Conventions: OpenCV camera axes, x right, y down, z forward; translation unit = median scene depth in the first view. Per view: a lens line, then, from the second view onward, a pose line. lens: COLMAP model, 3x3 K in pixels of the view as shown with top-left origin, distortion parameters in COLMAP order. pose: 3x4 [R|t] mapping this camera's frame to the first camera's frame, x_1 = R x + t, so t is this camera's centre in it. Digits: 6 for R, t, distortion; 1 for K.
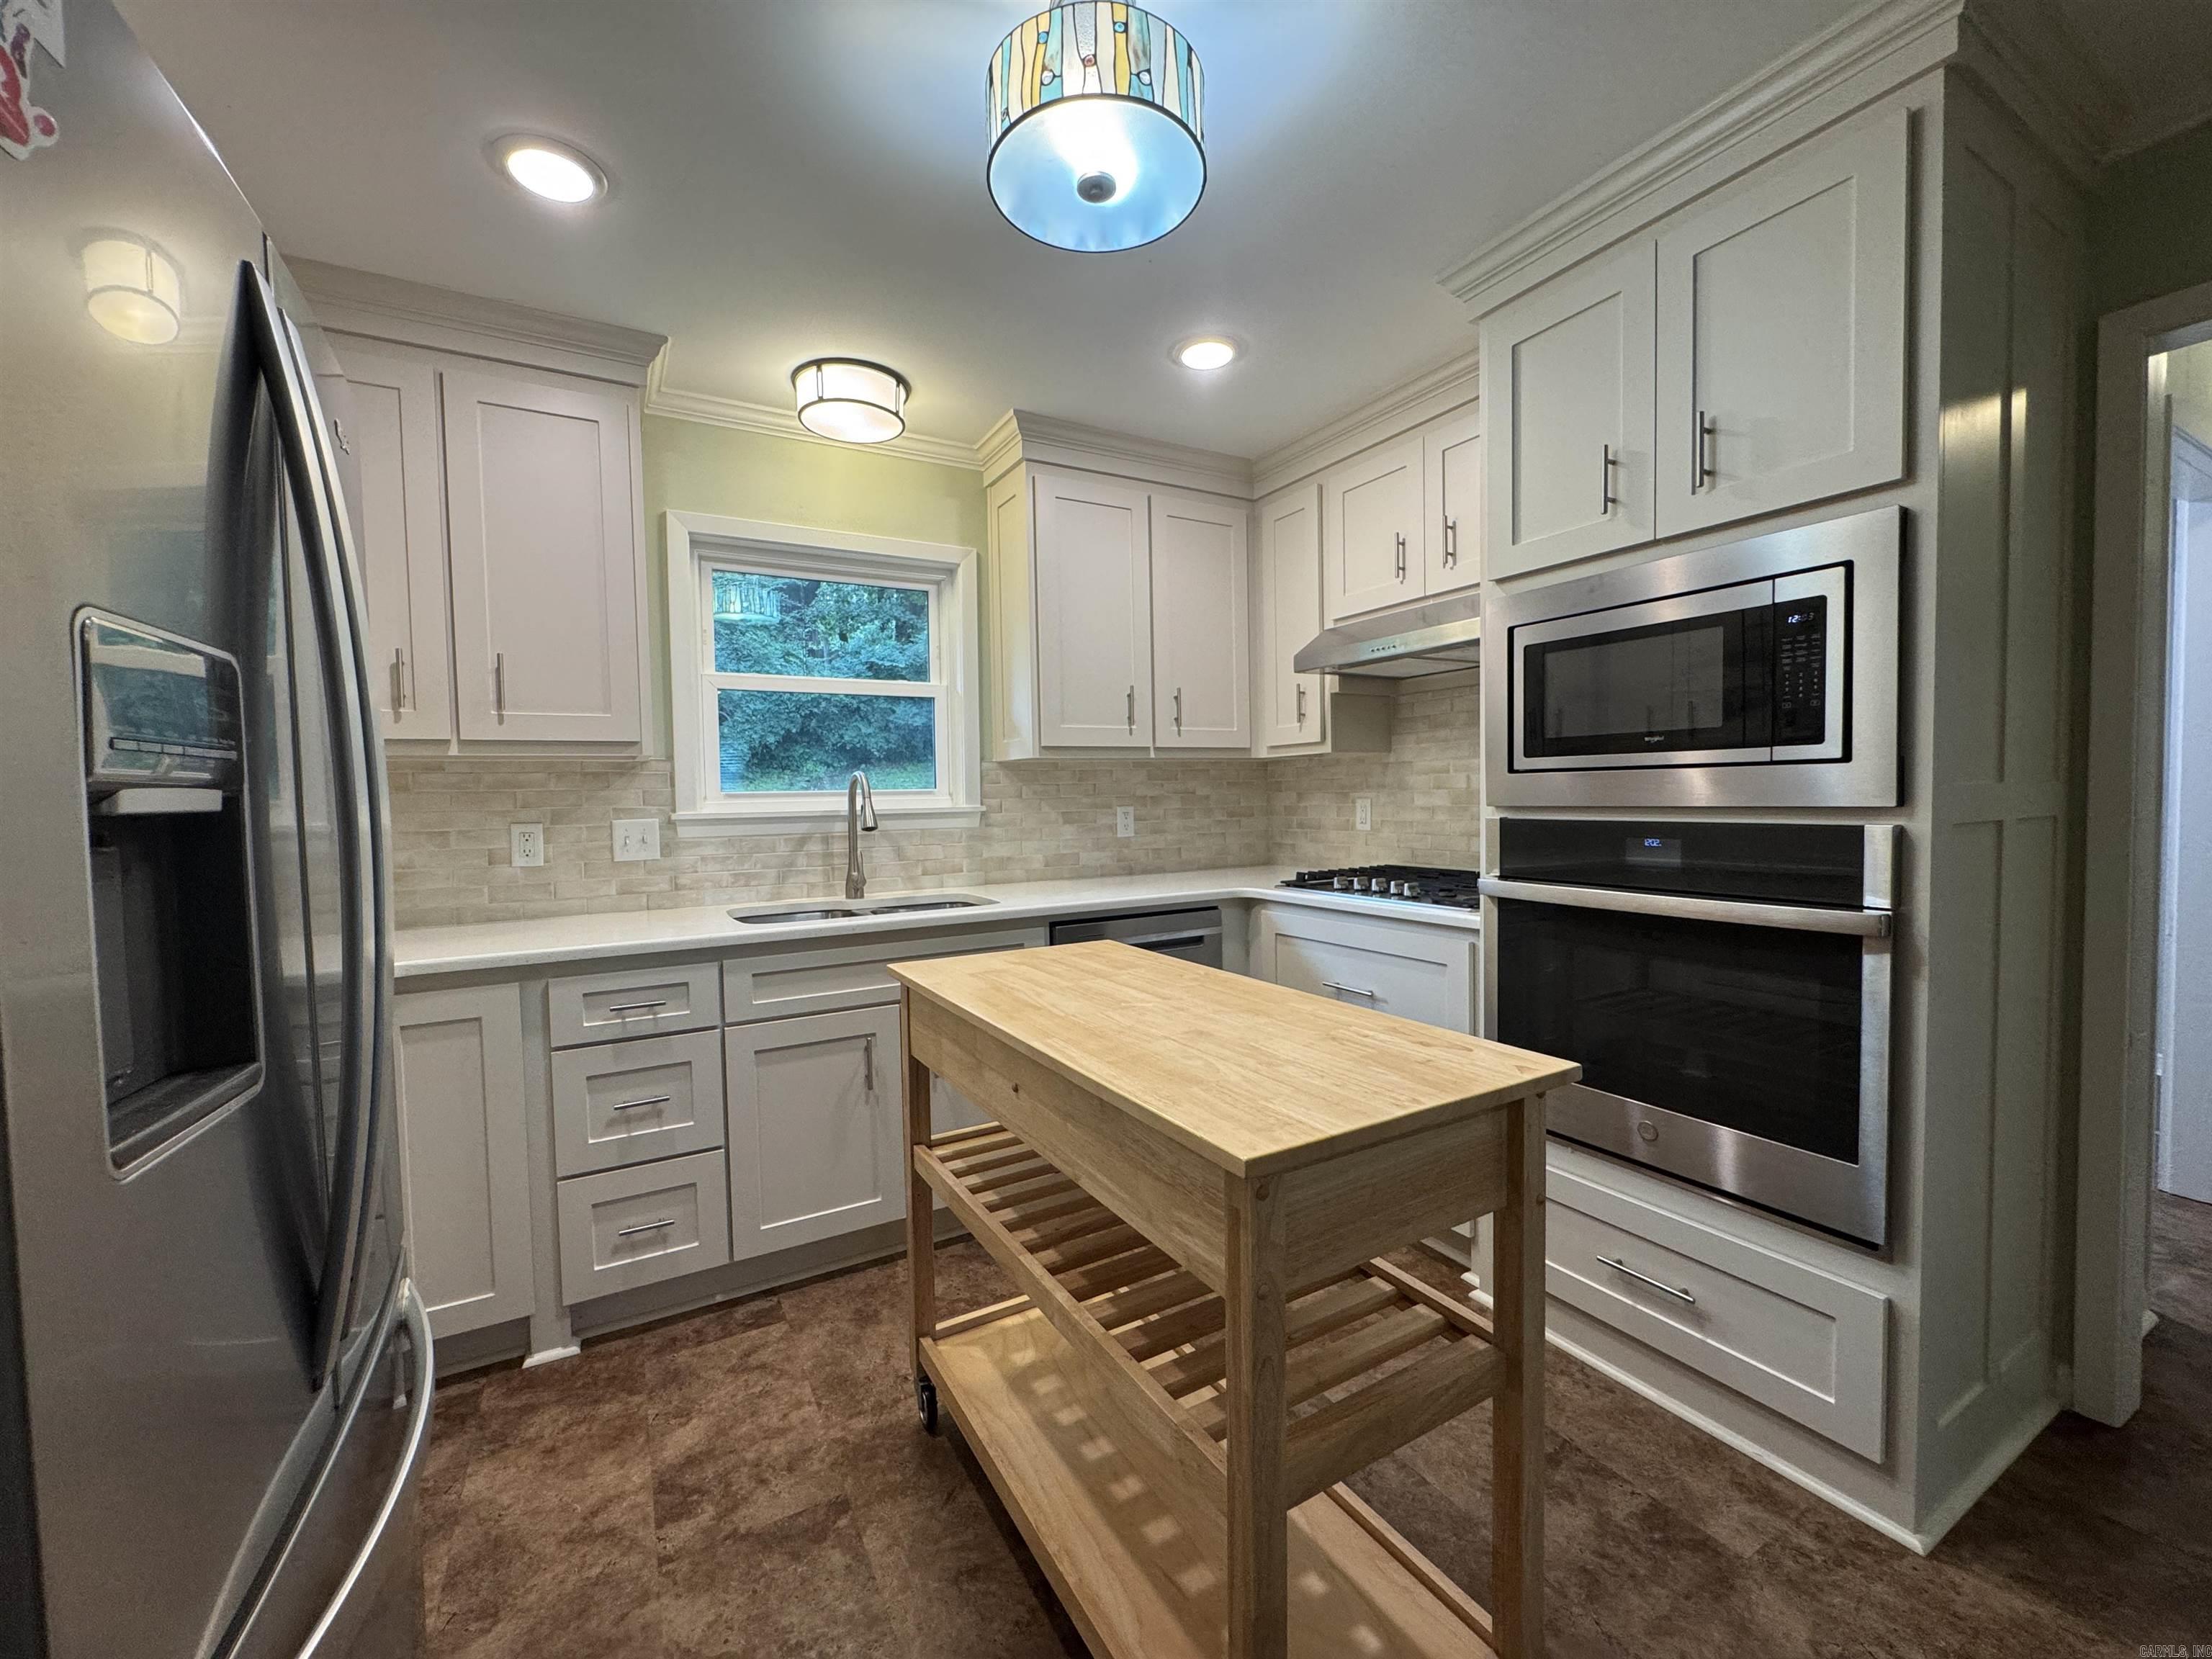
lens RADIAL K [[883.9, 0, 1103.9], [0, 883.9, 825.7], [0, 0, 1]] dist [-0.003981, 0.000149]
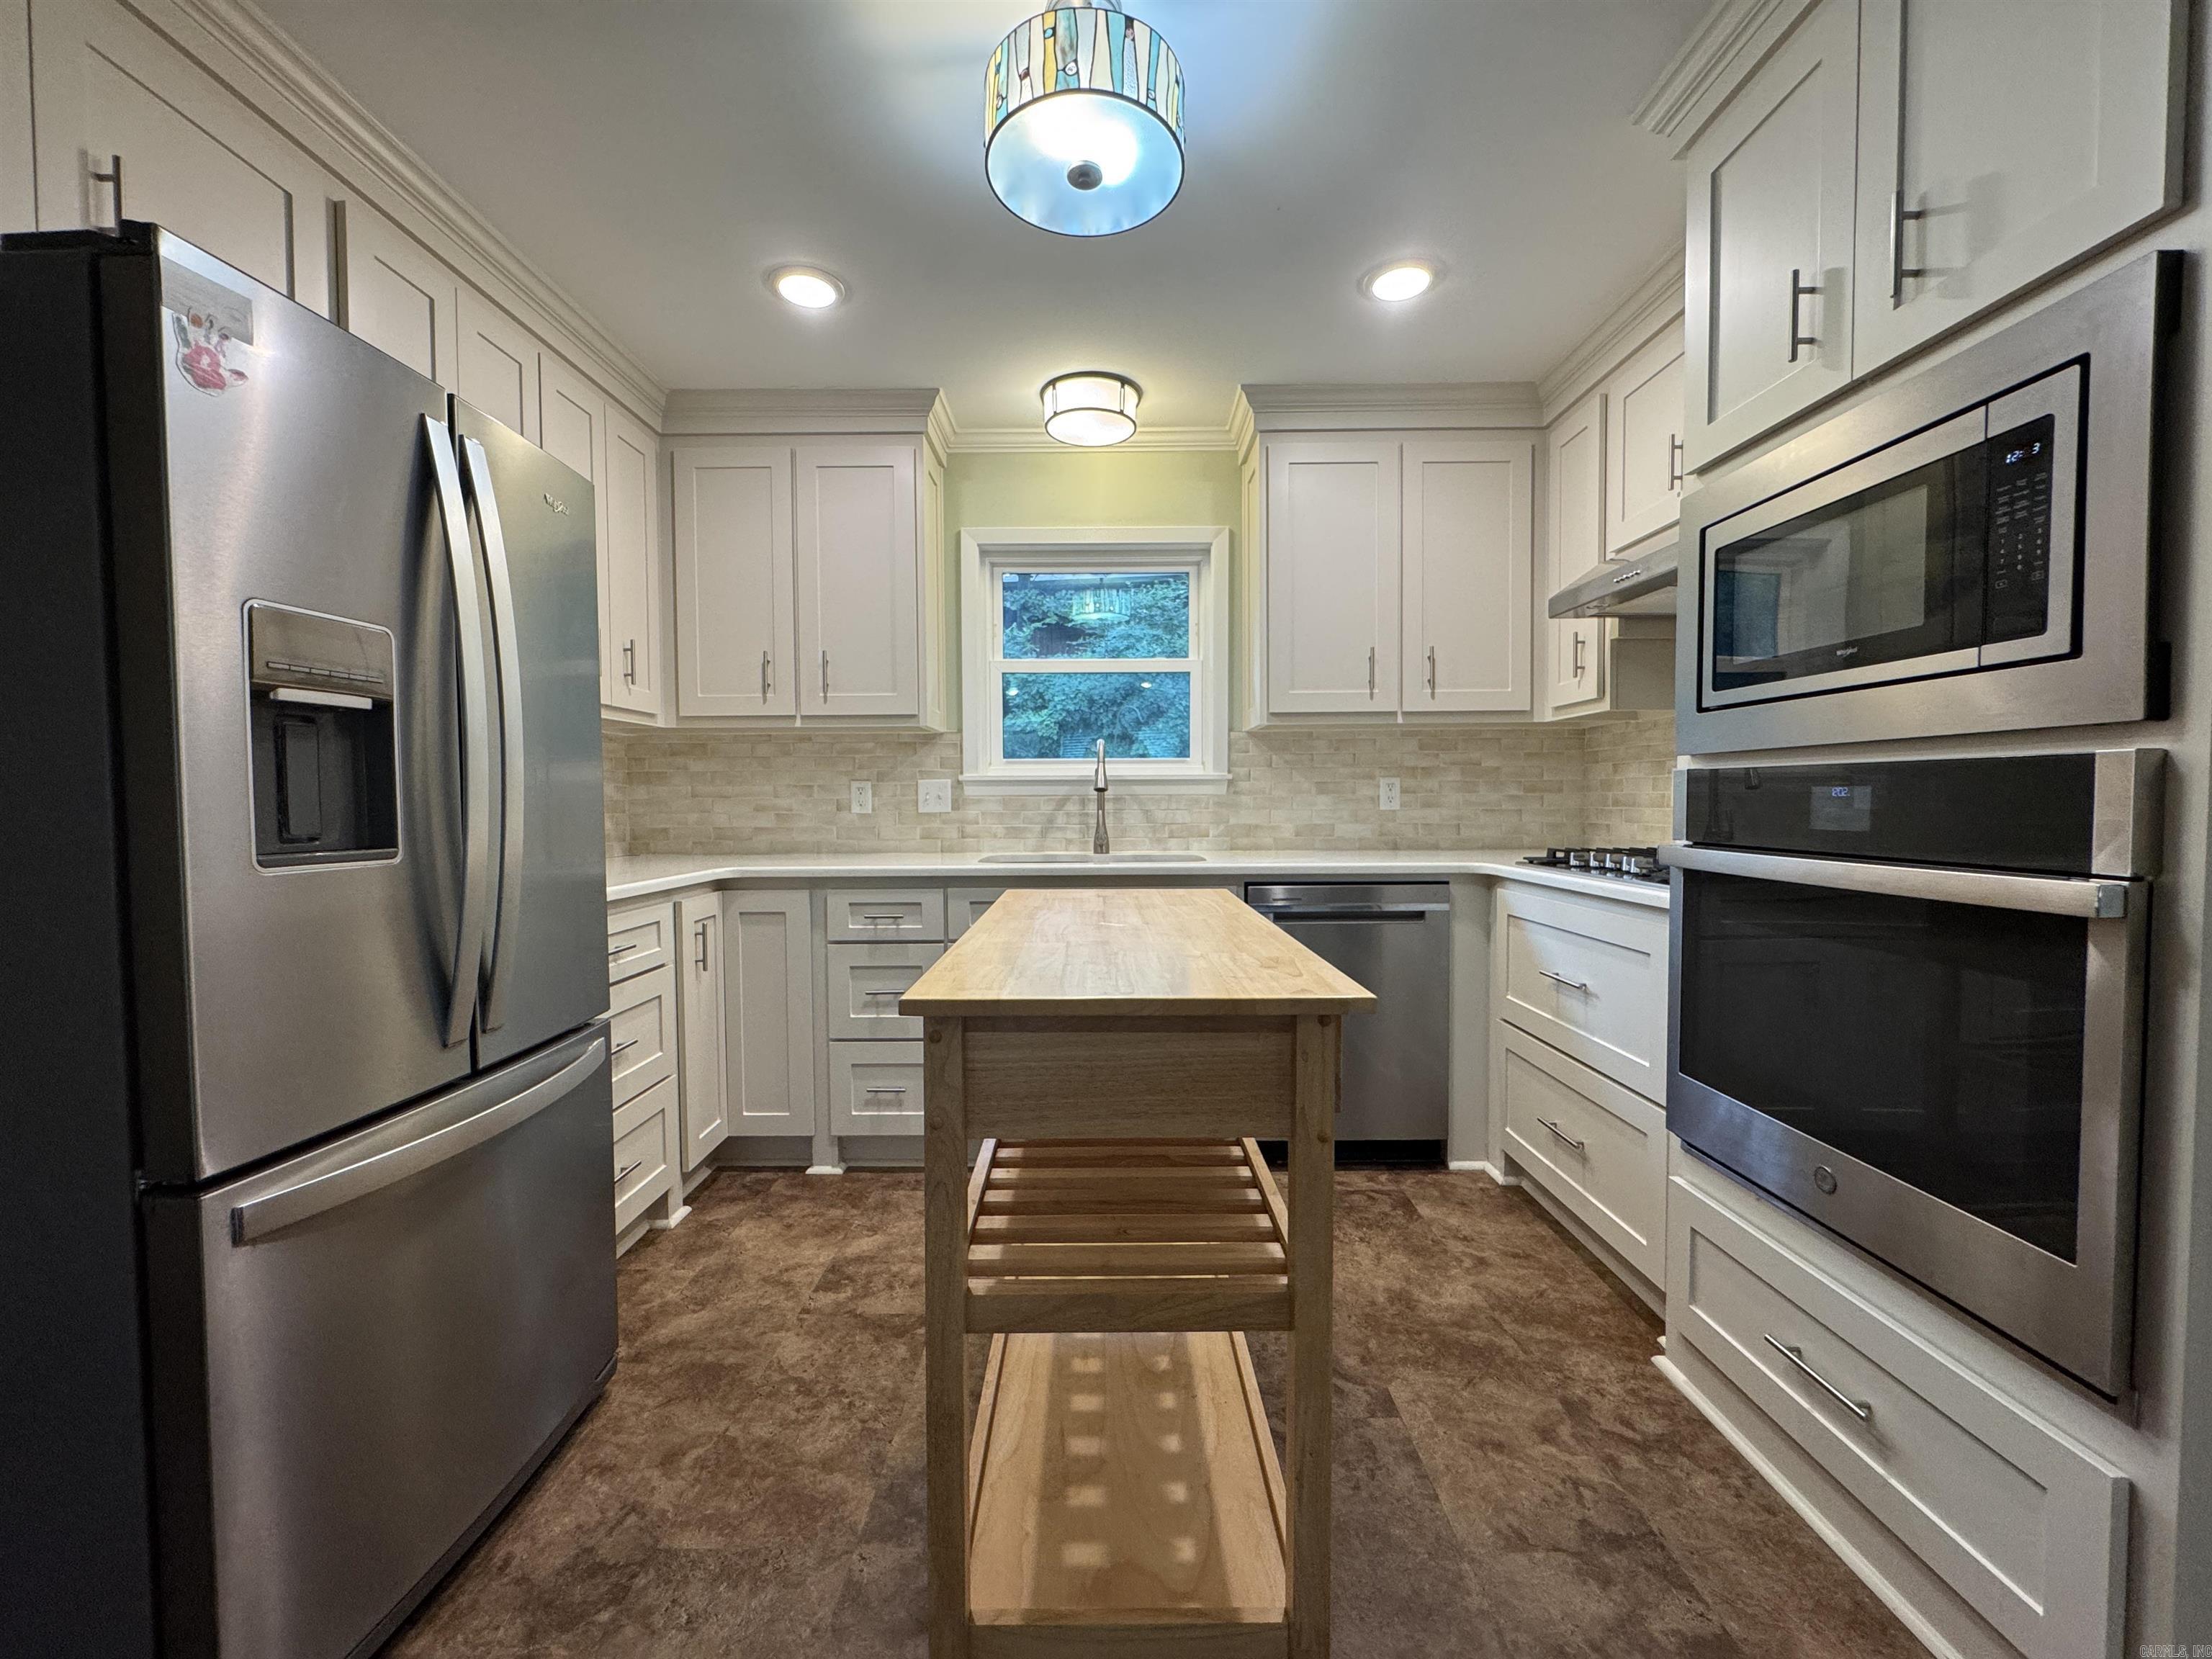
lens RADIAL K [[883.9, 0, 1103.9], [0, 883.9, 826.2], [0, 0, 1]] dist [-0.003981, 0.000149]
pose [[0.866900, 0.030537, -0.497546, 0.323105], [-0.029362, 0.999517, 0.010187, 0.041597], [0.497617, 0.005778, 0.867378, 0.034546]]
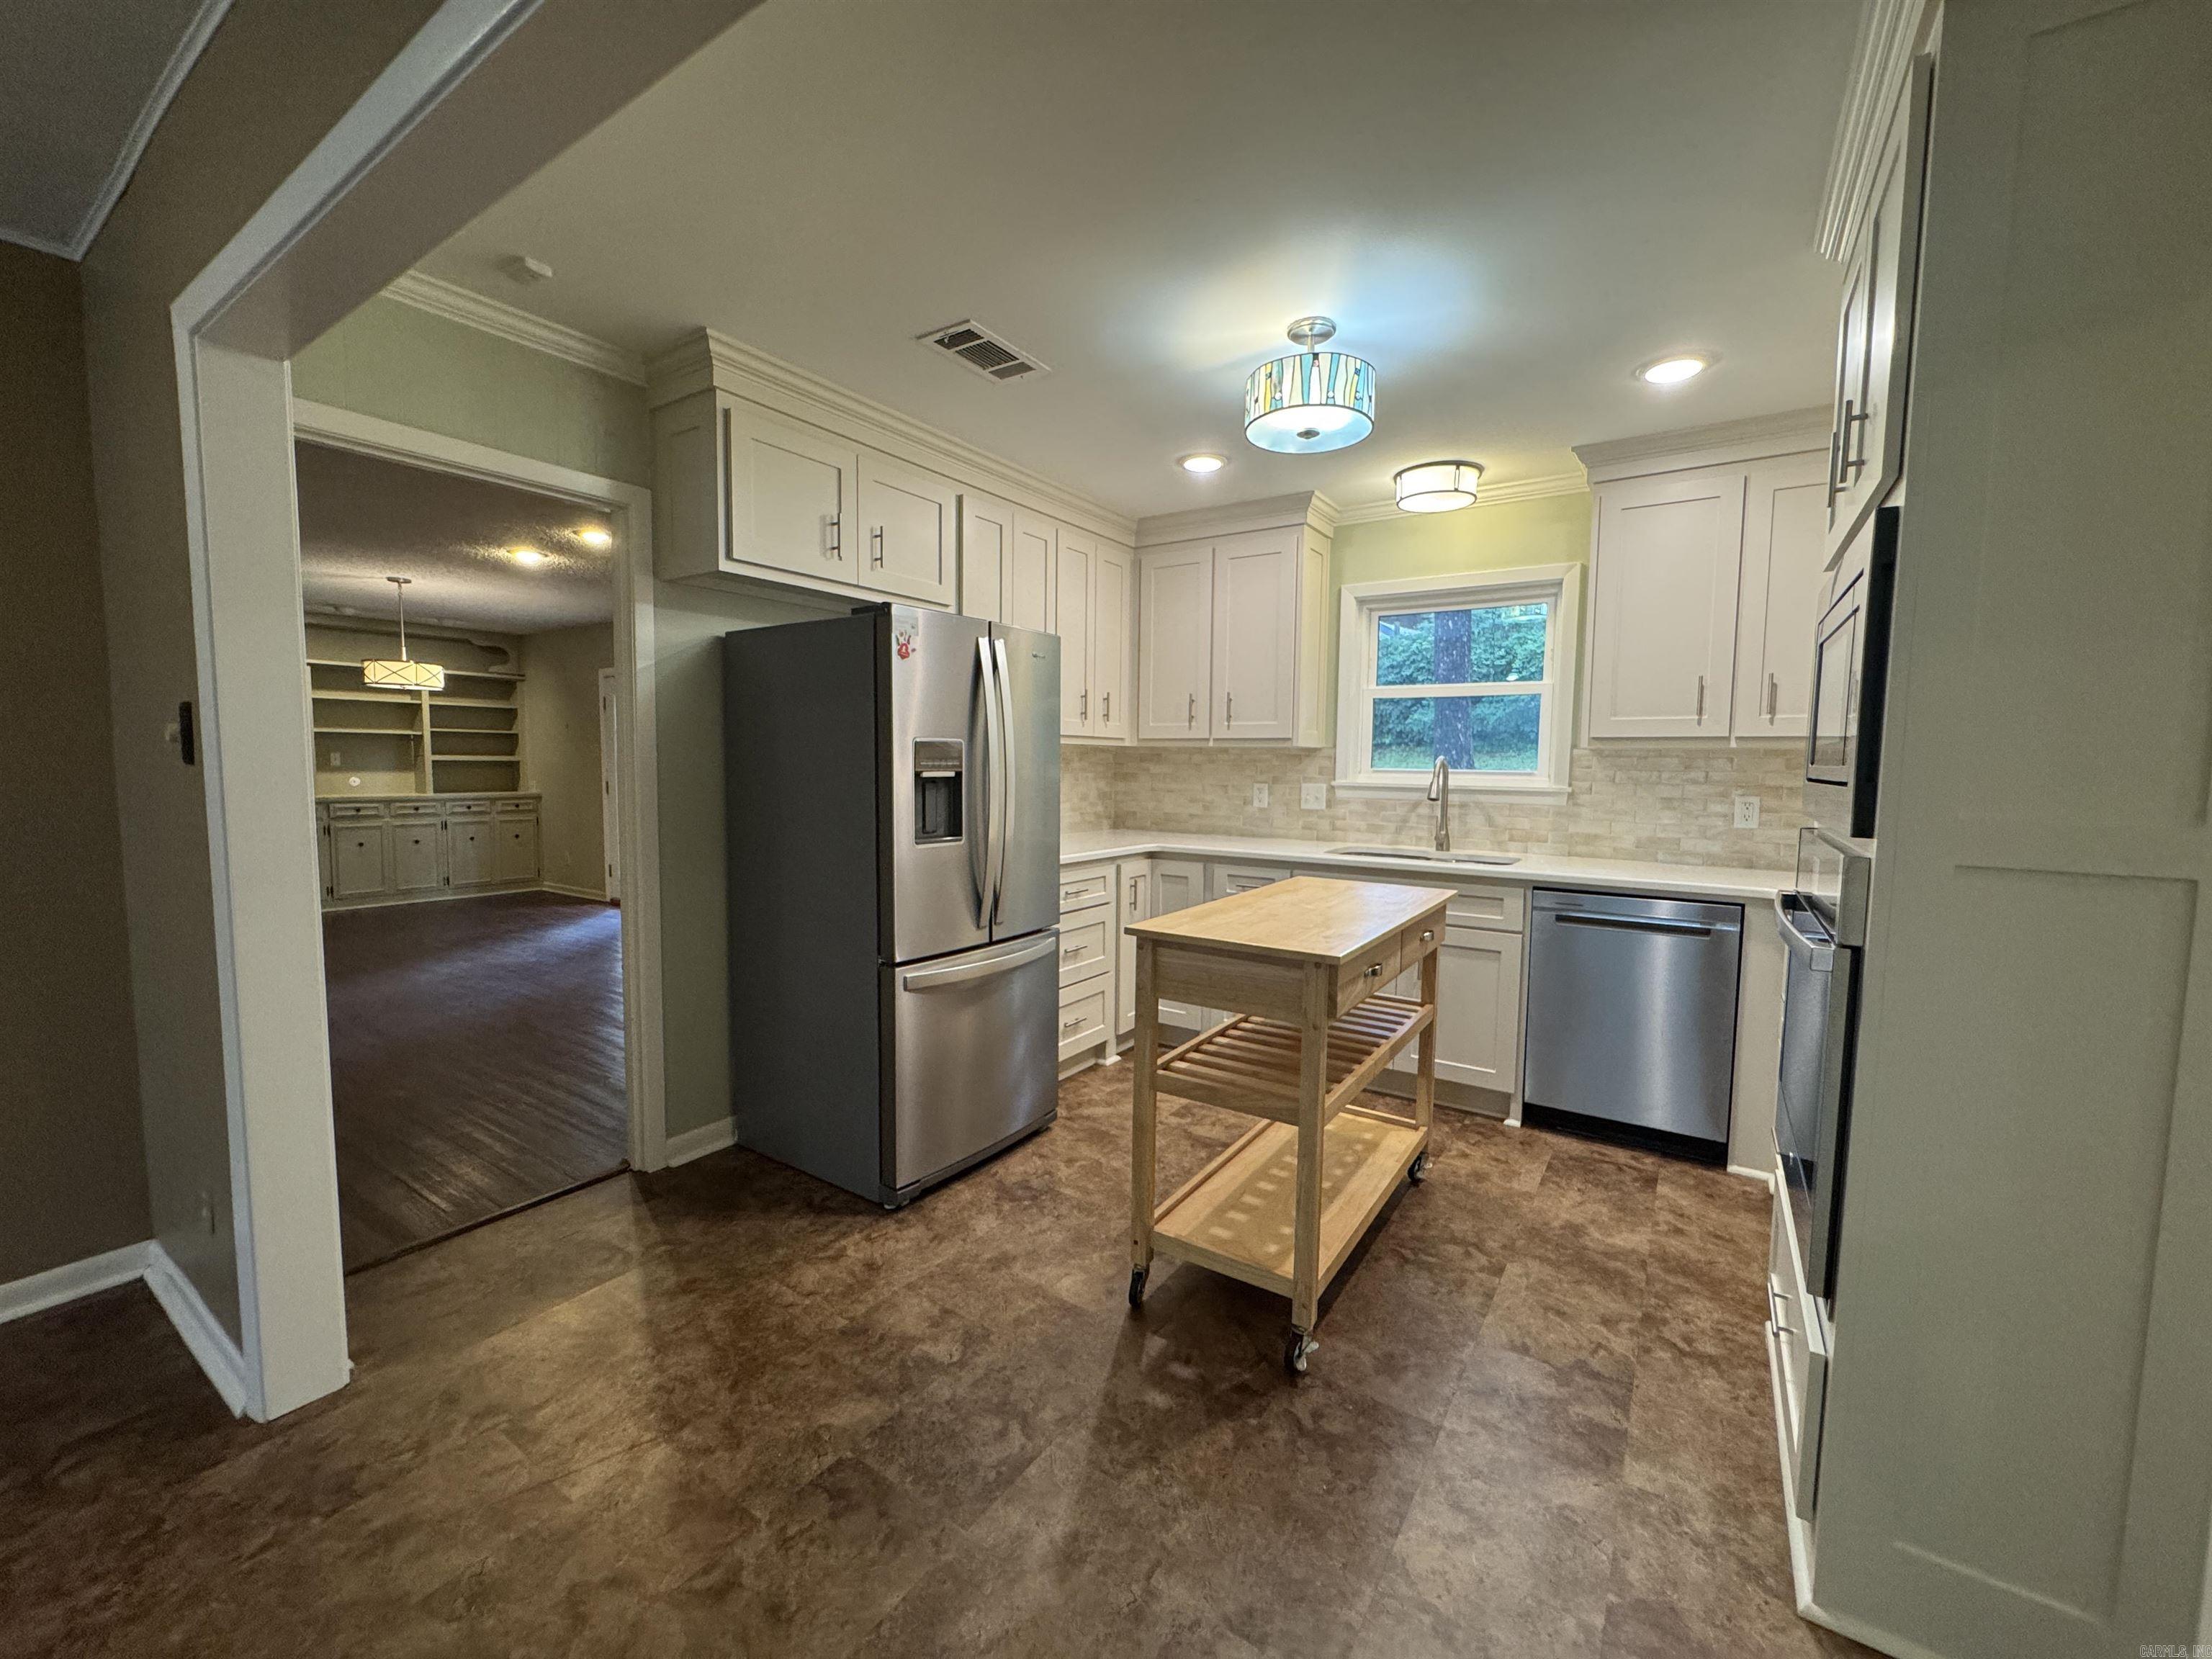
lens RADIAL K [[883.9, 0, 1103.8], [0, 883.9, 824.9], [0, 0, 1]] dist [-0.003981, 0.000149]
pose [[0.445092, 0.091603, -0.890787, 0.792801], [-0.053519, 0.995697, 0.075650, -0.036160], [0.893884, 0.014003, 0.448079, -0.071513]]
